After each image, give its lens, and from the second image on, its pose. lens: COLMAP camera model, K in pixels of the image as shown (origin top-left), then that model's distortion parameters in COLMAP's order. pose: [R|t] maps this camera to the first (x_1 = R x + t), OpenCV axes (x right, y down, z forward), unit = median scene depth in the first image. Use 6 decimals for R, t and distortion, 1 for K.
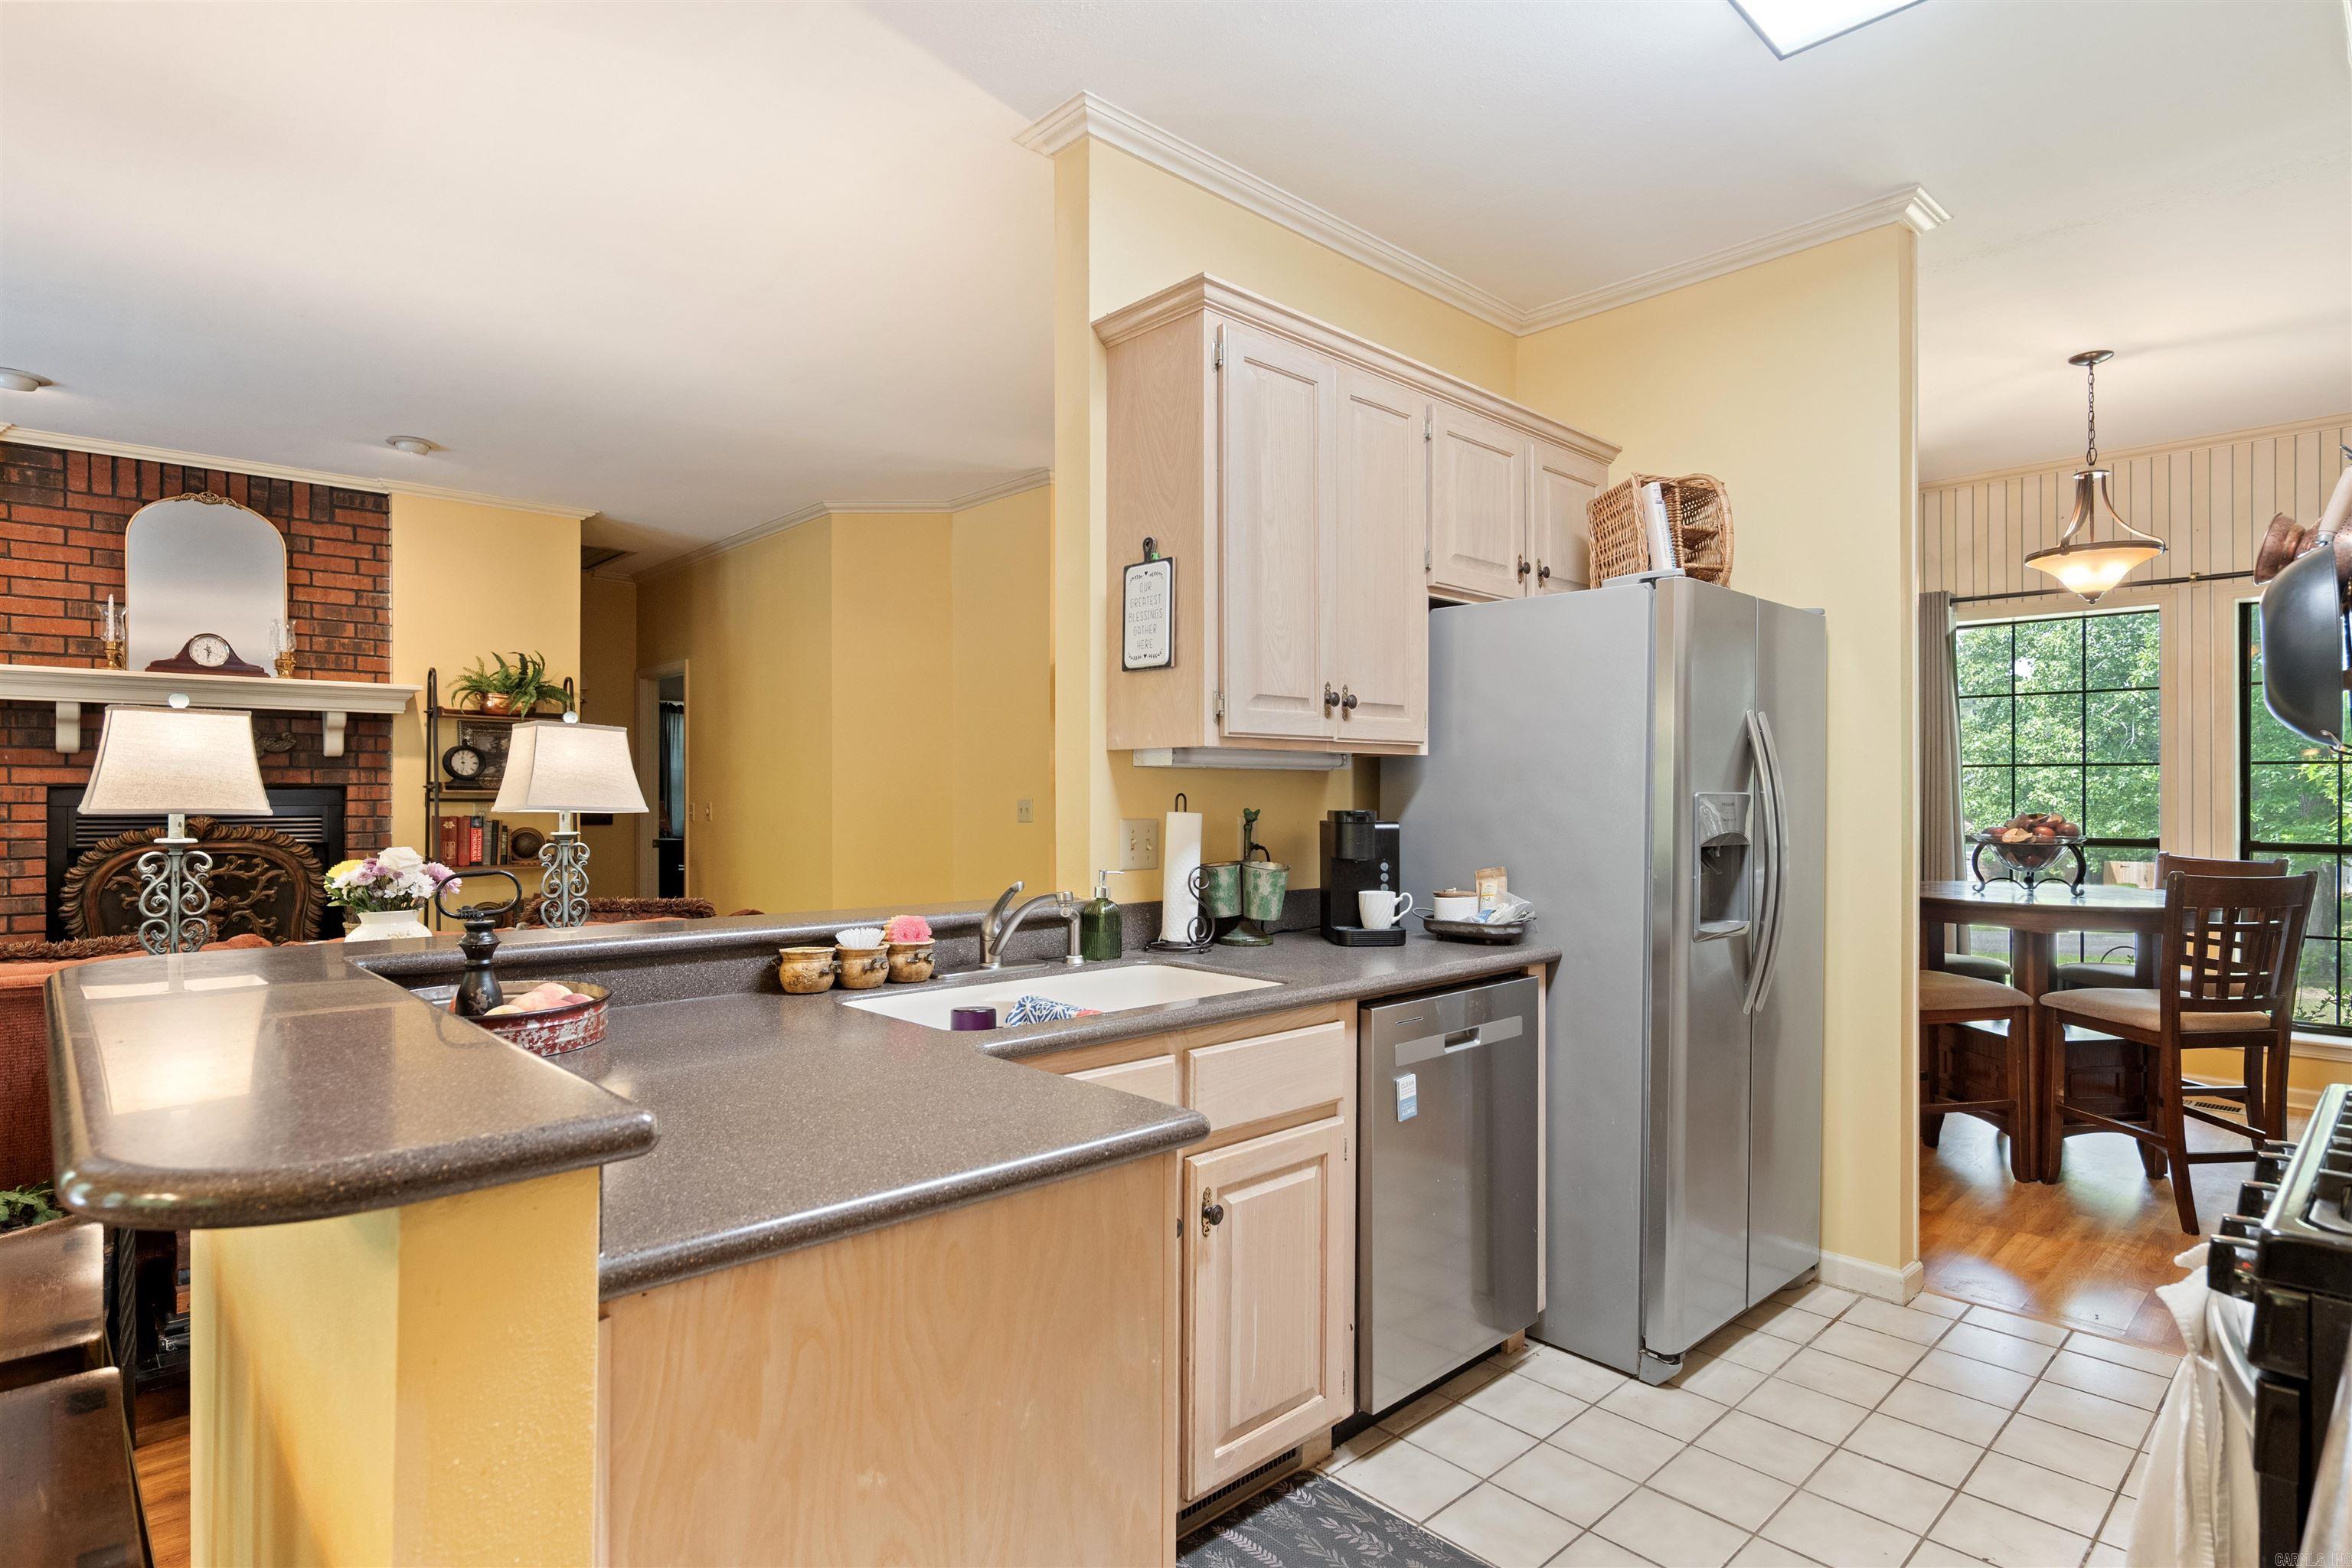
lens RADIAL K [[1215.0, 0, 1172.6], [0, 1215.0, 794.9], [0, 0, 1]] dist [-0.001114, 0.001204]
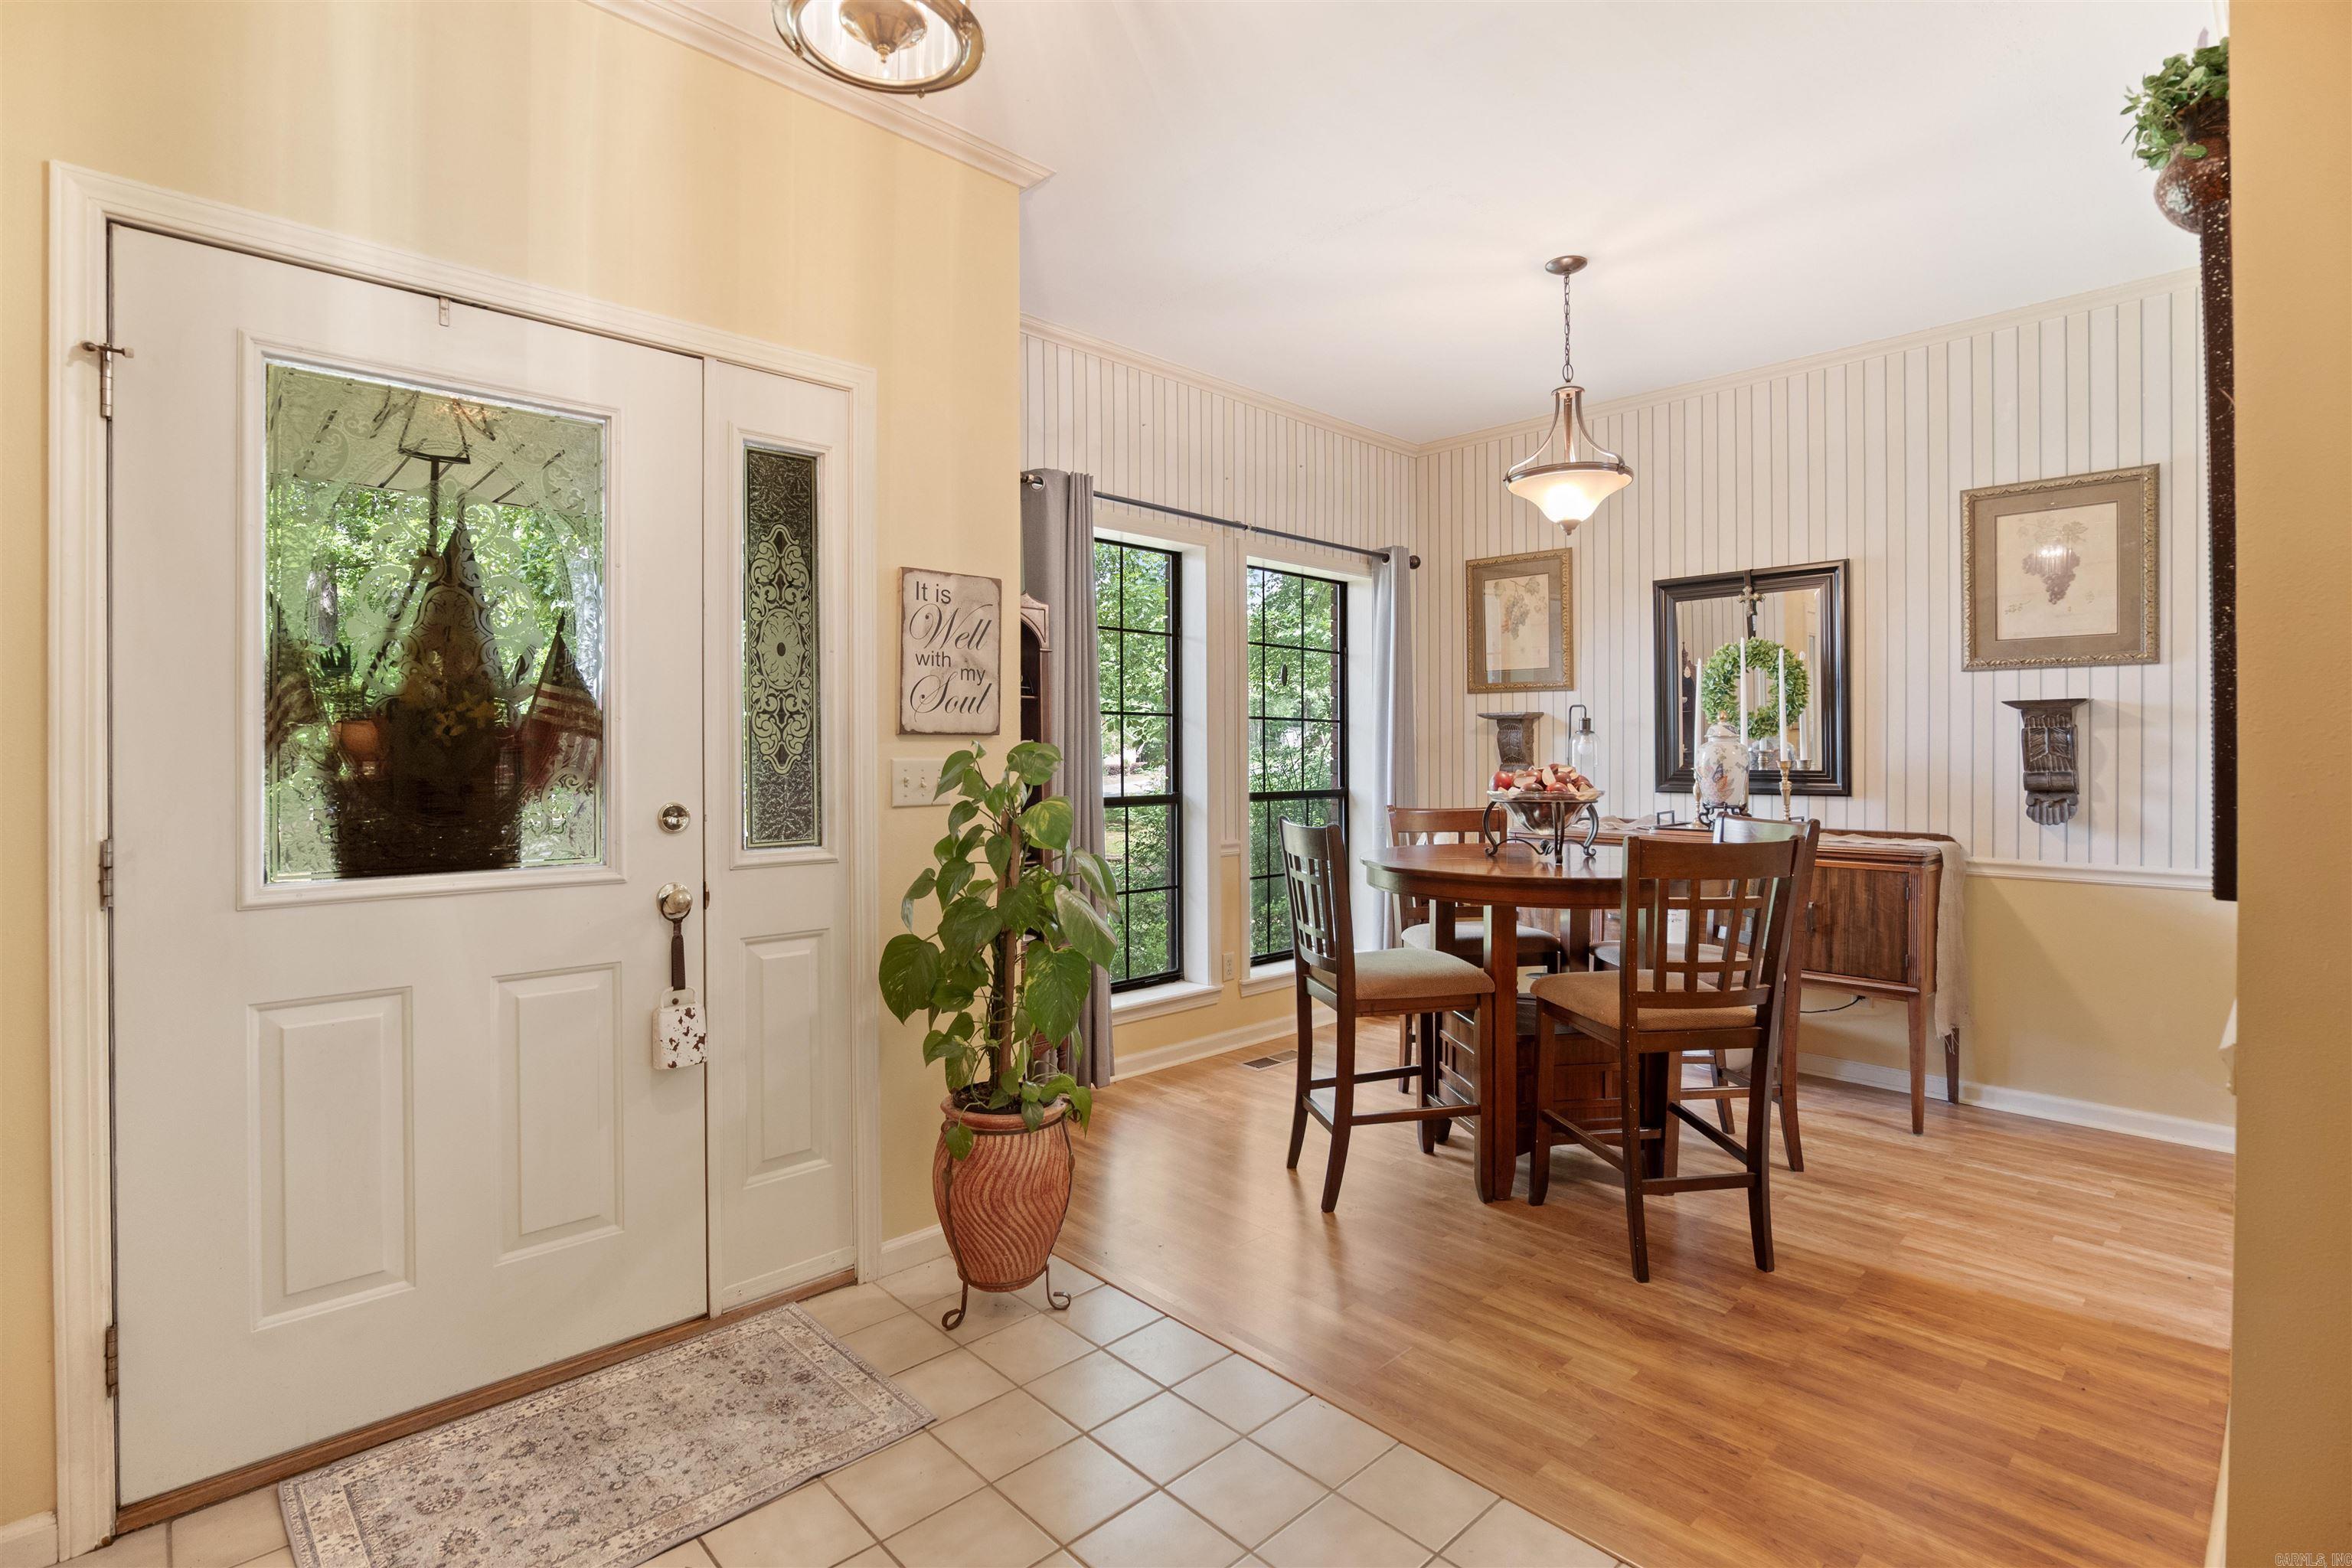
lens RADIAL K [[1090.1, 0, 1157.2], [0, 1090.1, 760.7], [0, 0, 1]] dist [-0.021533, 0.004928]
pose [[-0.007269, -0.006631, 0.999952, -0.073647], [0.004261, 0.999969, 0.006662, 0.008831], [-0.999965, 0.004309, -0.007240, 1.729831]]
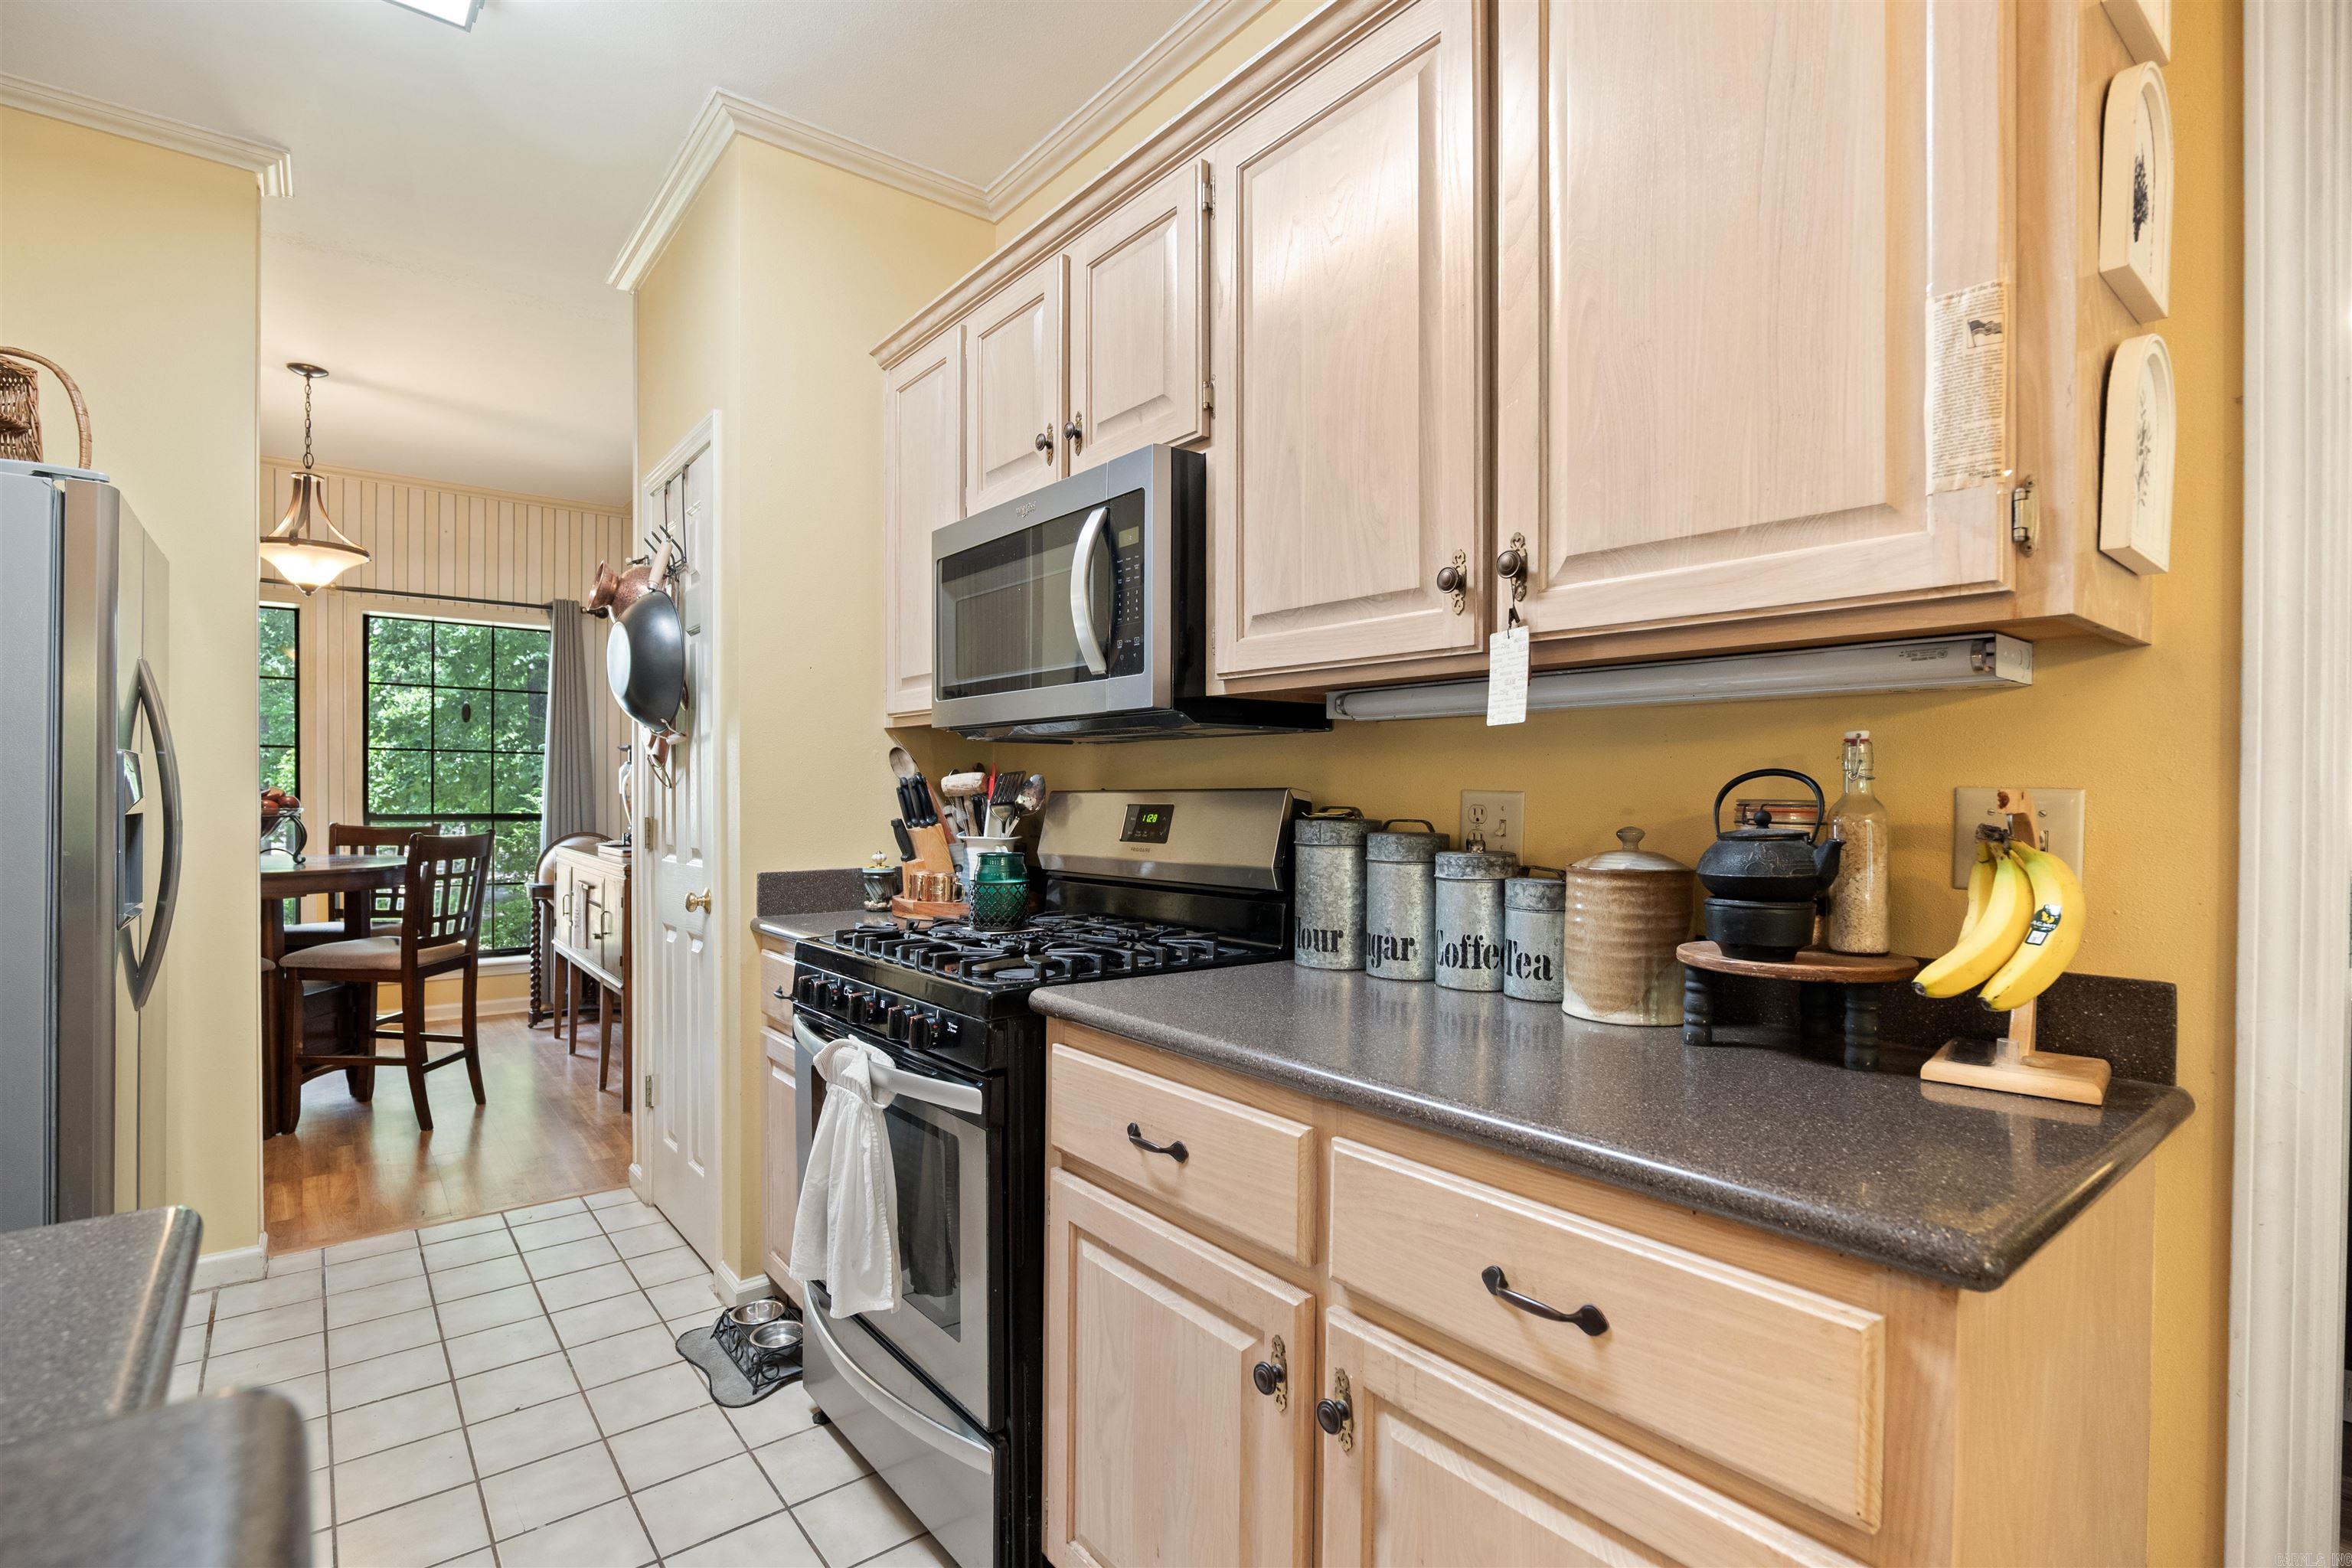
lens RADIAL K [[1090.1, 0, 1186.8], [0, 1090.1, 802.1], [0, 0, 1]] dist [-0.021533, 0.004928]
pose [[0.071500, -0.010130, 0.997389, -0.205021], [-0.006034, 0.999926, 0.010588, 0.018361], [-0.997422, -0.006776, 0.071433, 0.185966]]
